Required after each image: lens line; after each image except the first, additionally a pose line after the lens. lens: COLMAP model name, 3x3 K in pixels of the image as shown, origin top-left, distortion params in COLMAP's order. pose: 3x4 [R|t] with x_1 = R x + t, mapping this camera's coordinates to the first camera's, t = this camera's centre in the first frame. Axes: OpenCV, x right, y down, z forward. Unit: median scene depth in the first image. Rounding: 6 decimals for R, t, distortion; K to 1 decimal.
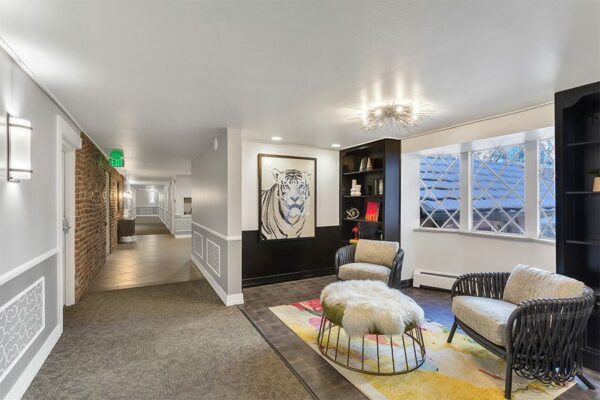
lens RADIAL K [[280.0, 0, 296.2], [0, 280.0, 201.3], [0, 0, 1]] dist [-0.002983, 0.000021]
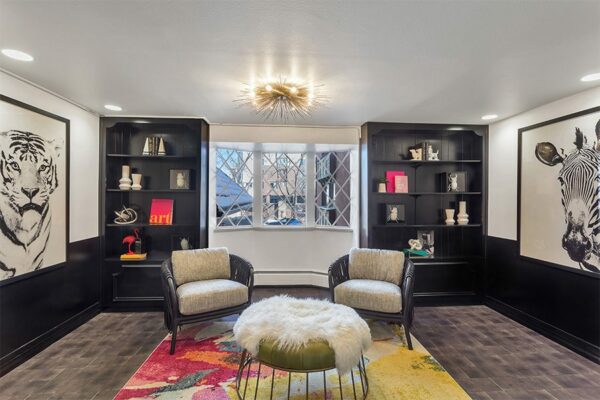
lens RADIAL K [[280.0, 0, 301.2], [0, 280.0, 200.1], [0, 0, 1]] dist [-0.002983, 0.000021]
pose [[0.411460, -0.004471, 0.911417, -0.266290], [-0.002214, 0.999980, 0.005905, 0.000995], [-0.911425, -0.004448, 0.411442, 0.382672]]
